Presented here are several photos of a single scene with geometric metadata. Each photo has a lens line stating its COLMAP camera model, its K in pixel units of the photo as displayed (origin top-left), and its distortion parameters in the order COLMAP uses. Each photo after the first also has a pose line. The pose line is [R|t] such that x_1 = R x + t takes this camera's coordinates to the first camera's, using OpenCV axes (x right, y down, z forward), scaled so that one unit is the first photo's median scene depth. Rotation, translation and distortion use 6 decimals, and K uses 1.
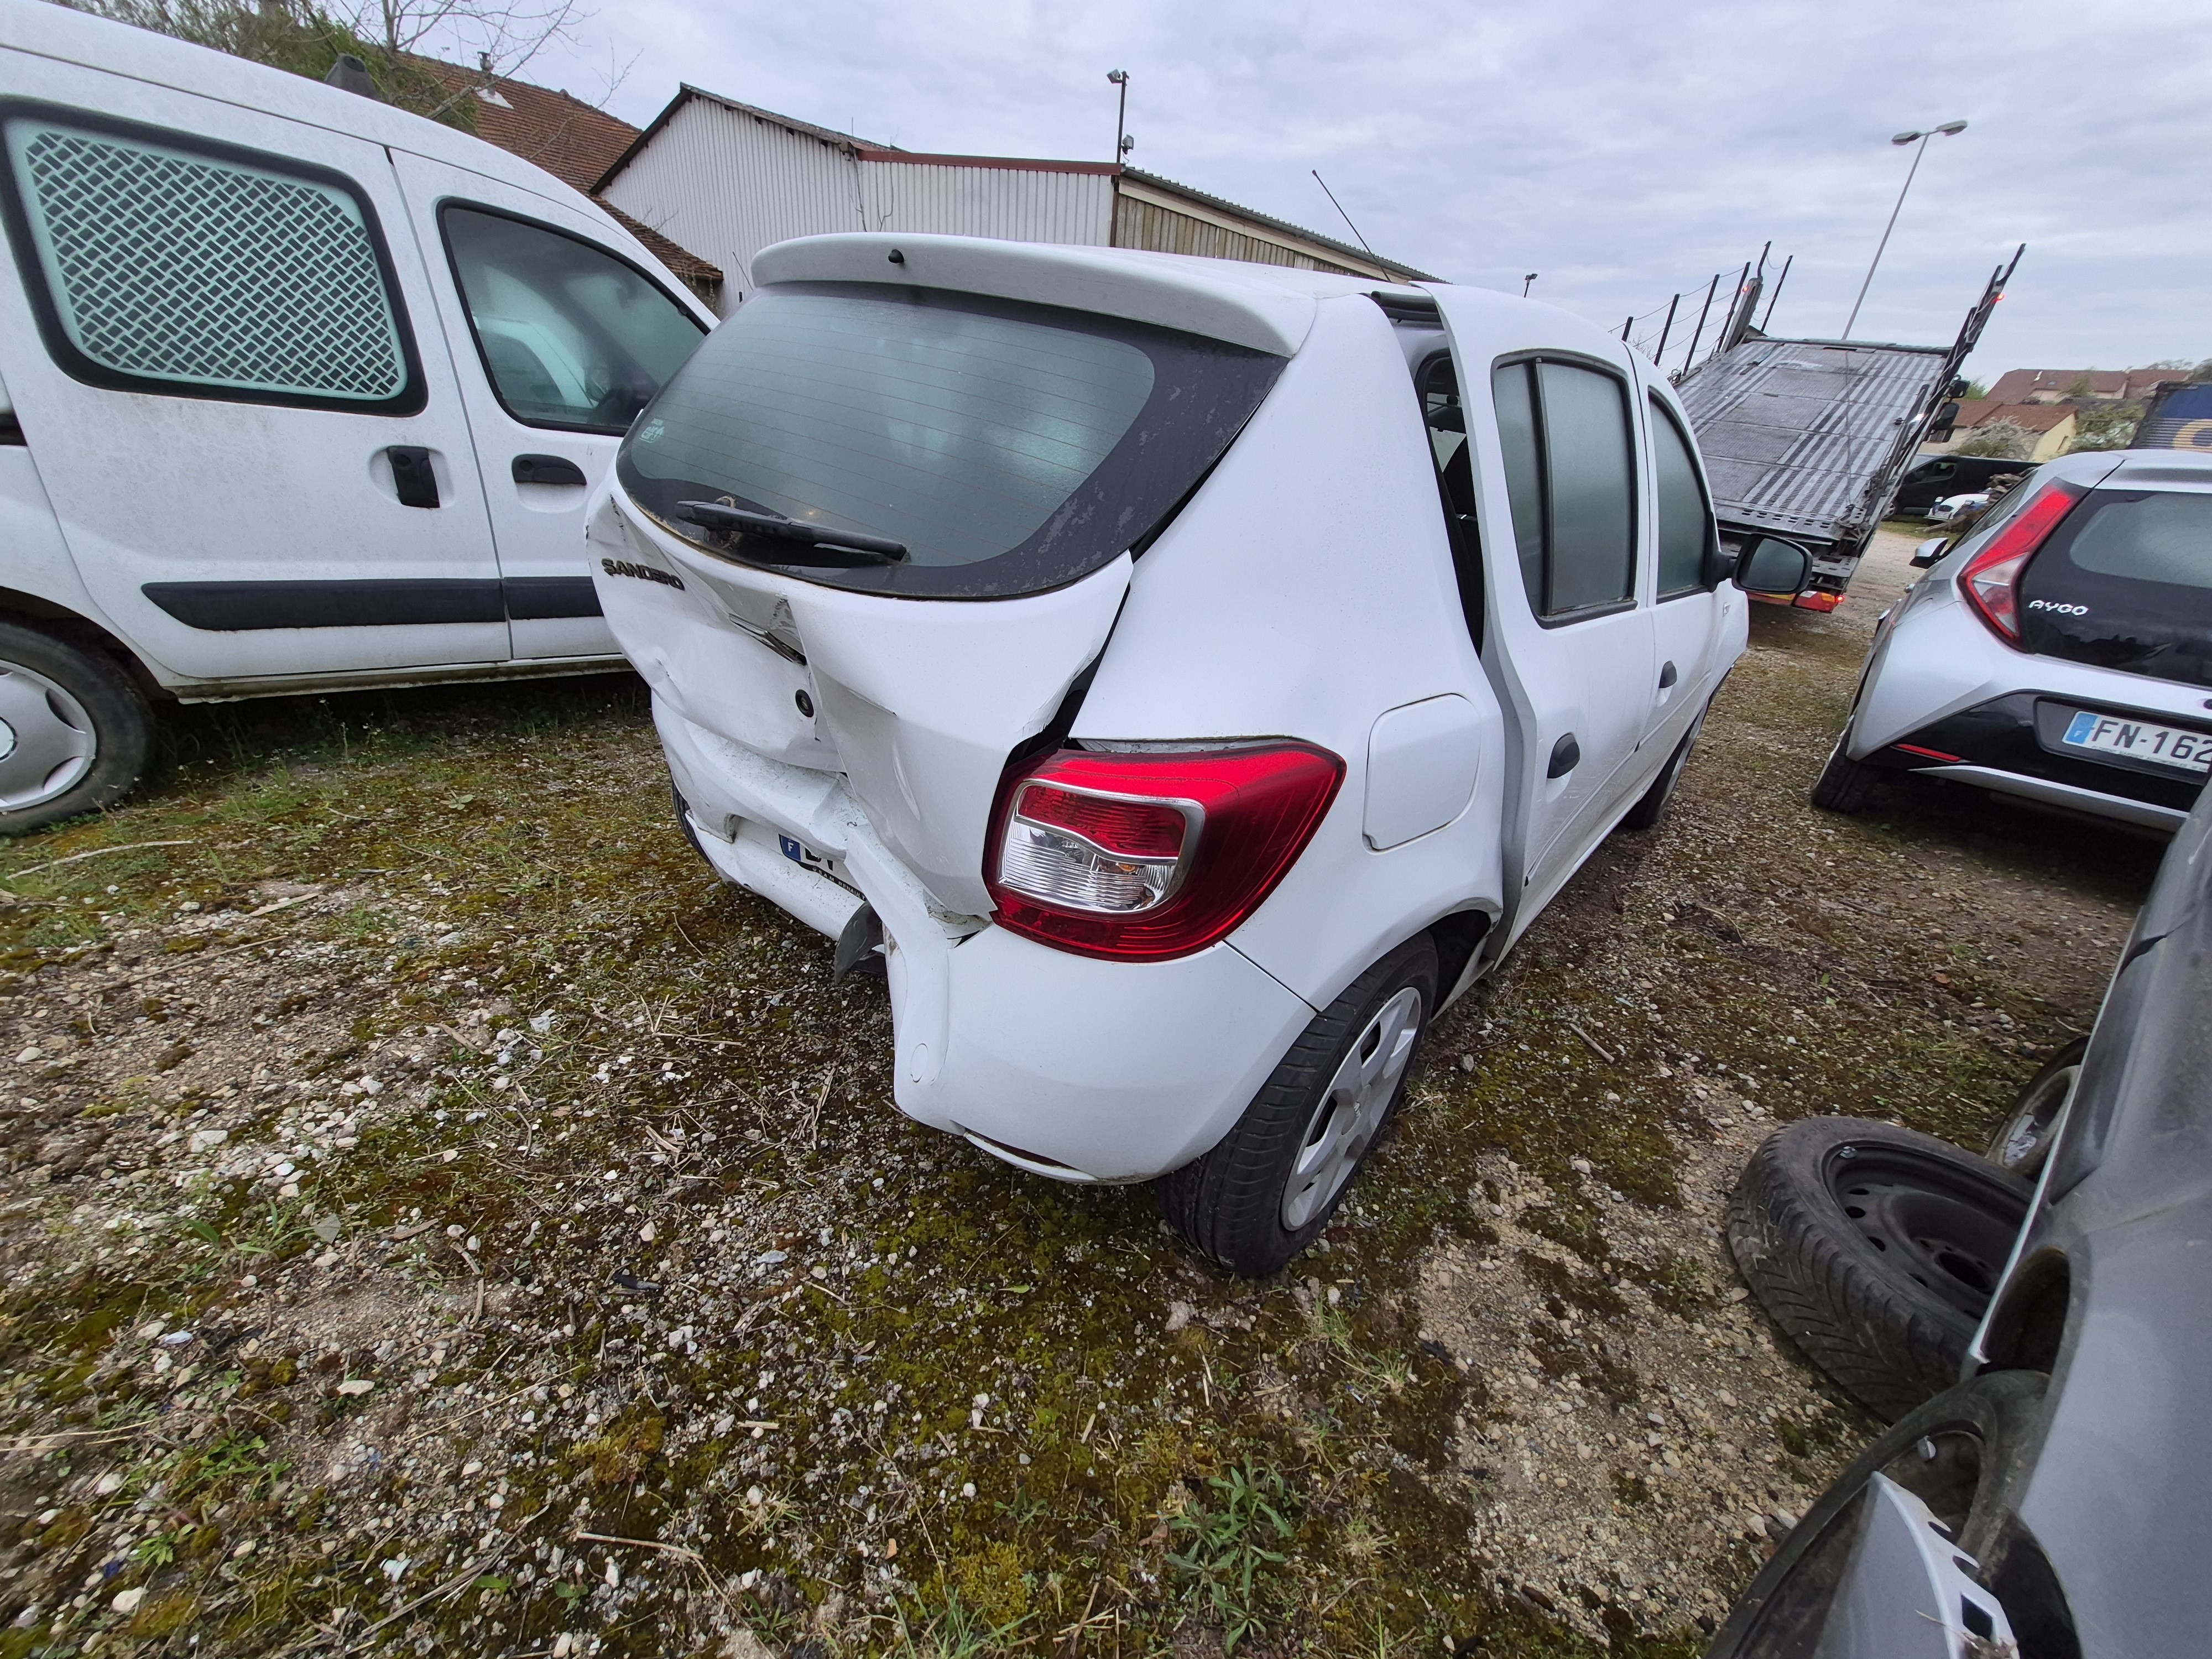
lens RADIAL K [[865.3, 0, 1095.0], [0, 865.3, 841.3], [0, 0, 1]] dist [-0.001000, 0.000239]
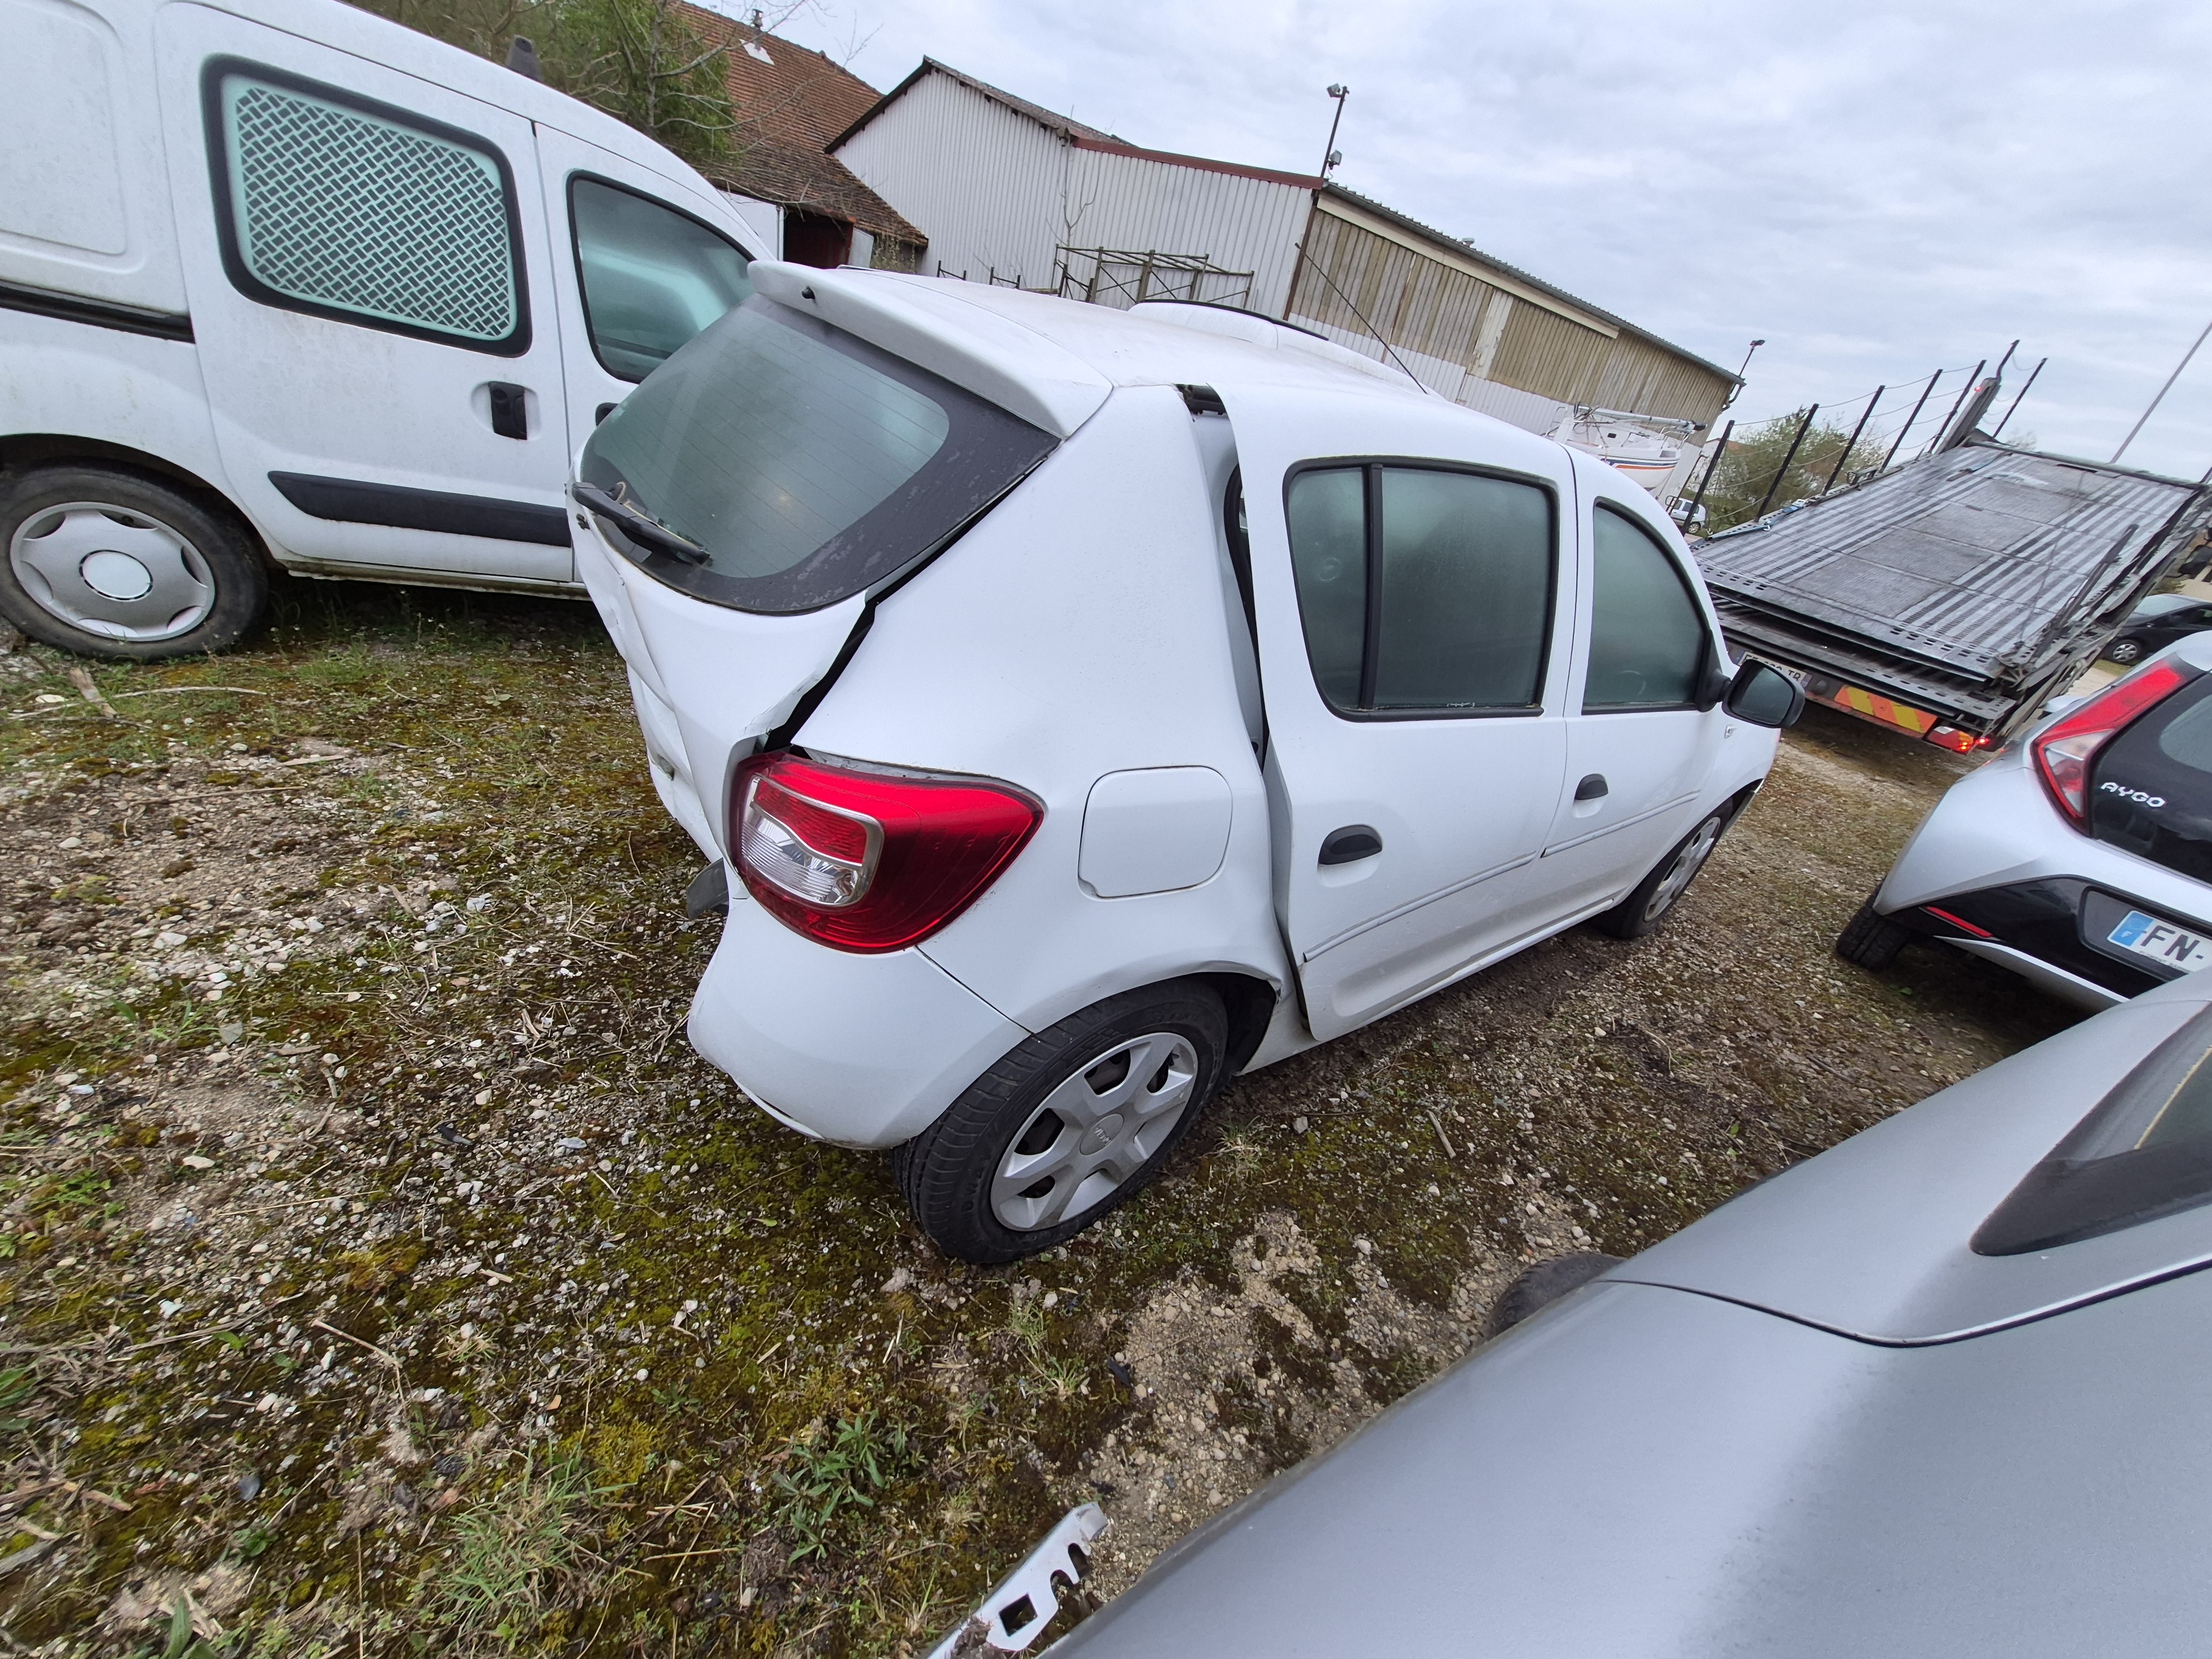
lens RADIAL K [[865.3, 0, 1099.4], [0, 865.3, 835.9], [0, 0, 1]] dist [-0.001000, 0.000239]
pose [[0.975281, 0.191463, -0.110314, 0.290579], [-0.191463, 0.981442, 0.010692, -0.050616], [0.110314, 0.010693, 0.993839, -0.050083]]
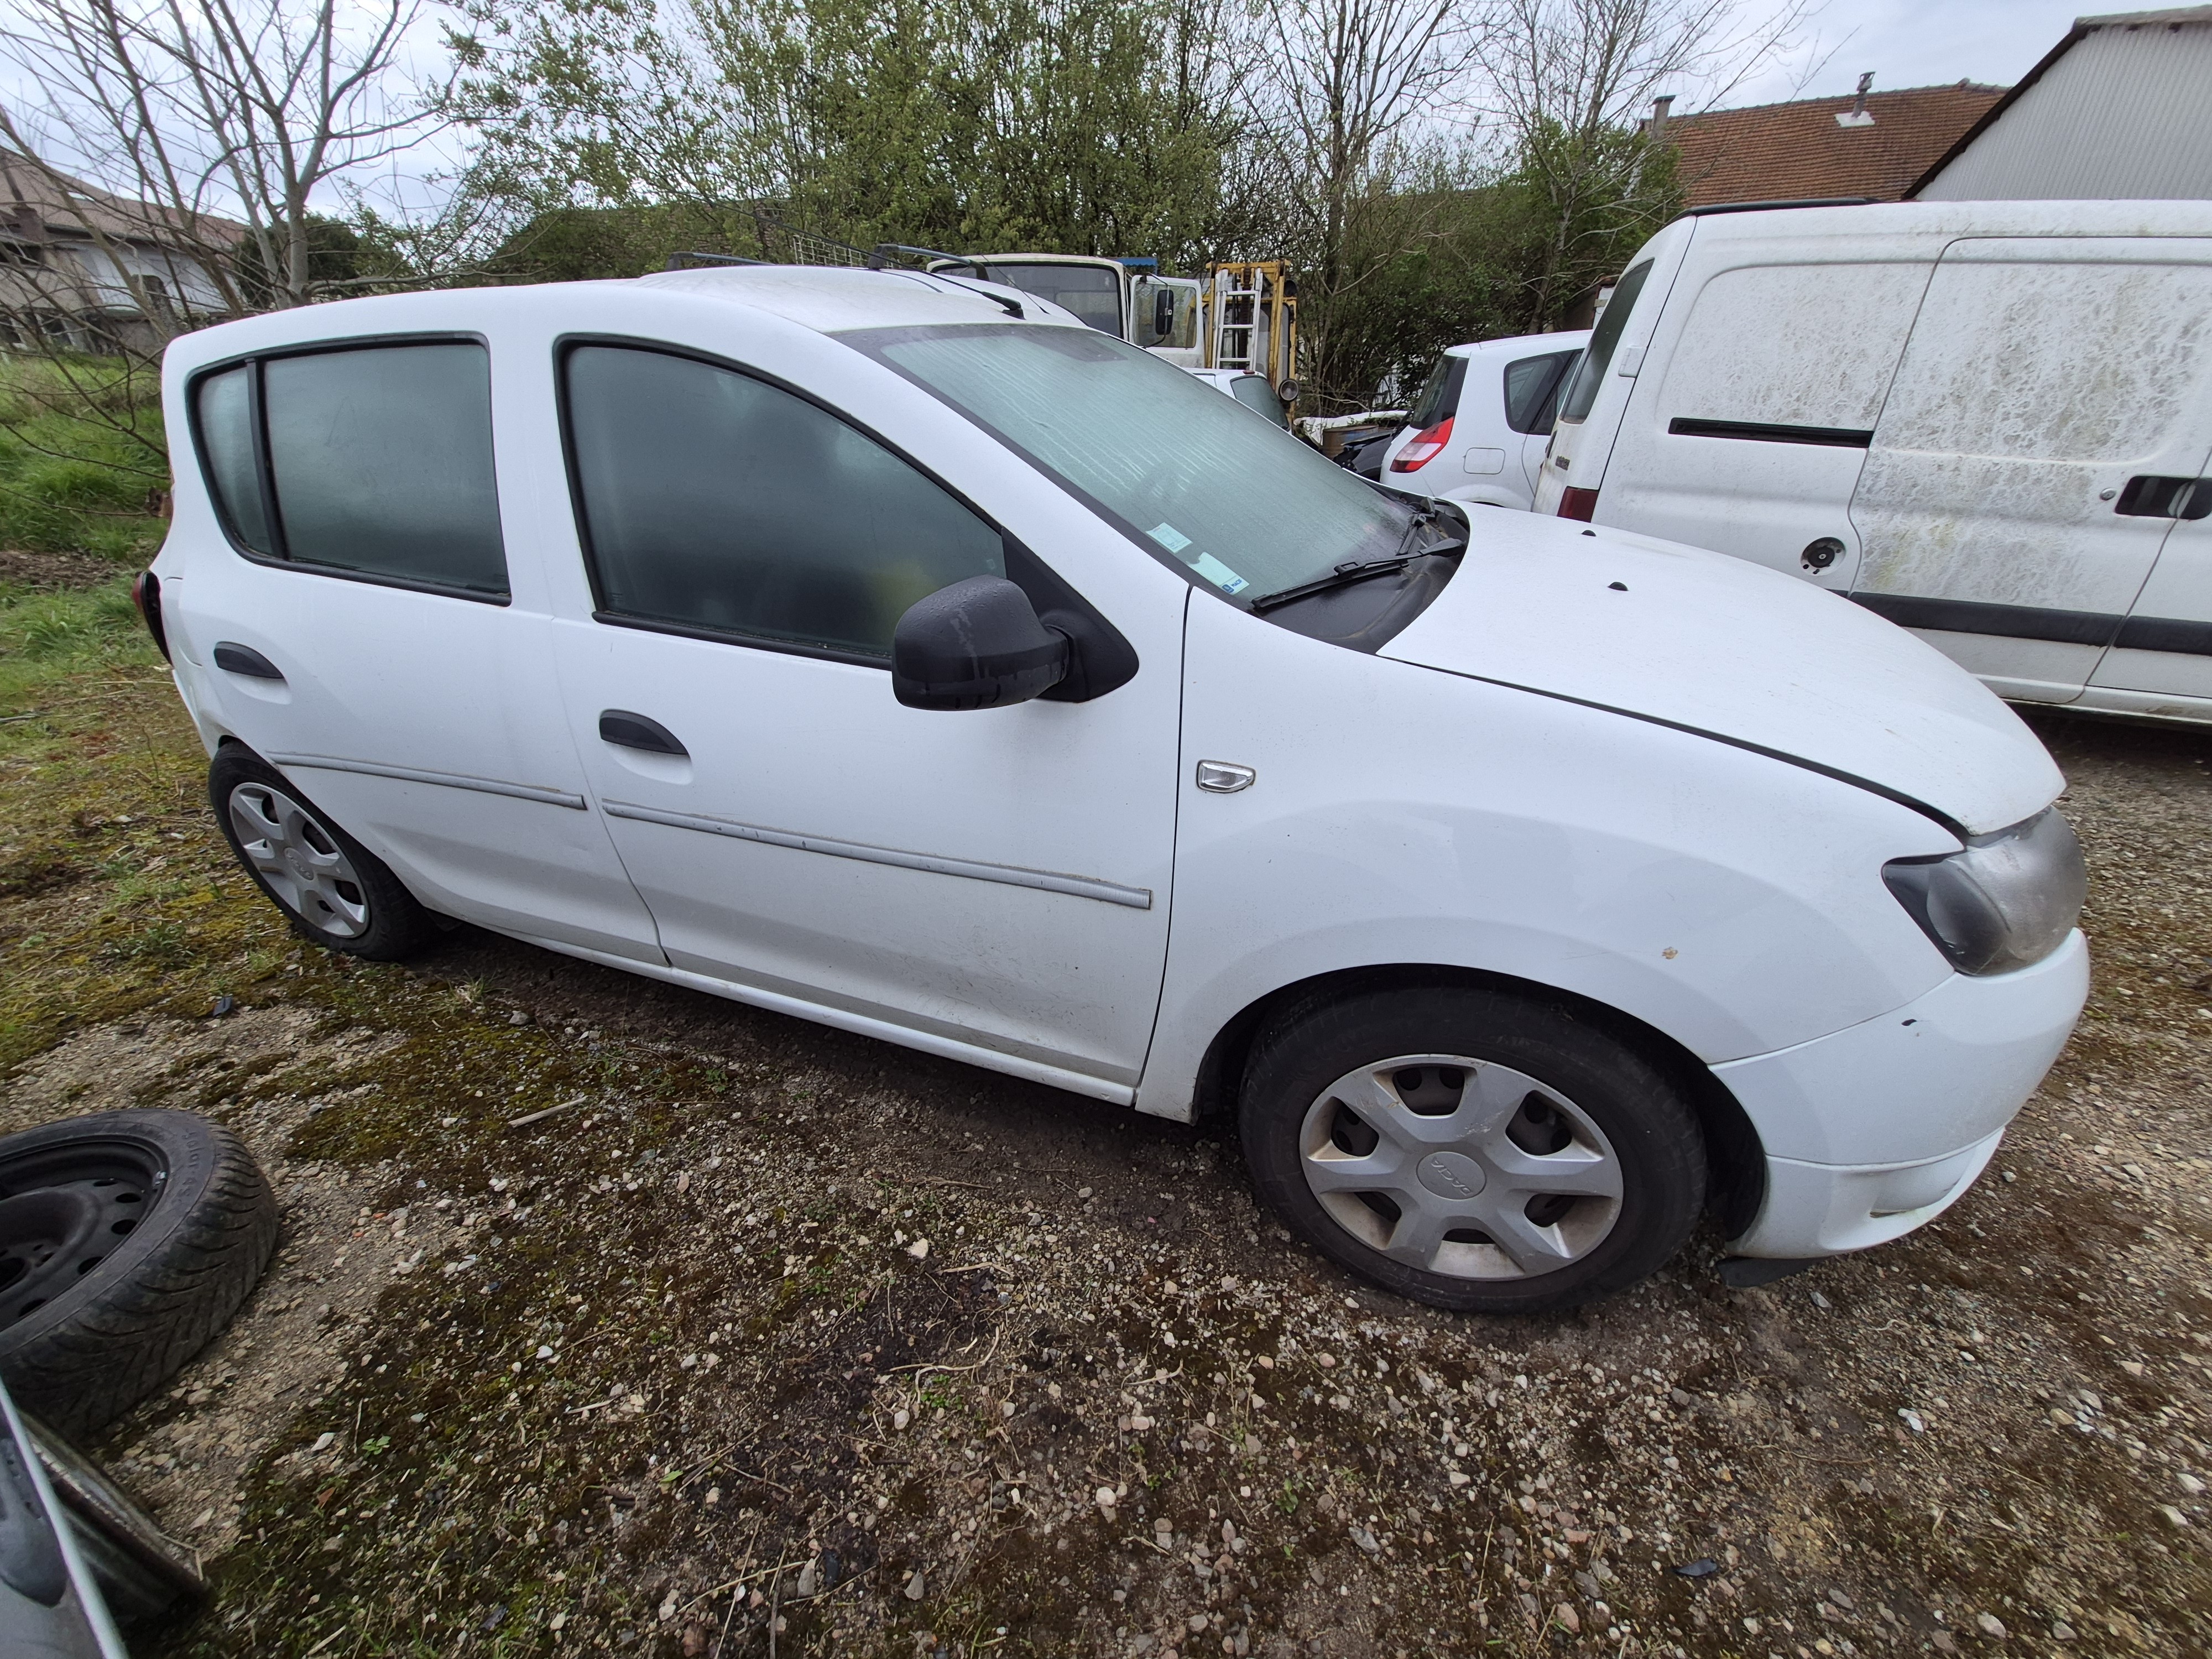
lens RADIAL K [[865.3, 0, 1098.9], [0, 865.3, 840.7], [0, 0, 1]] dist [-0.001000, 0.000239]
pose [[0.353757, 0.360002, -0.863281, 1.762472], [-0.393646, 0.894546, 0.211731, -0.505871], [0.848469, 0.264926, 0.458165, 1.245192]]
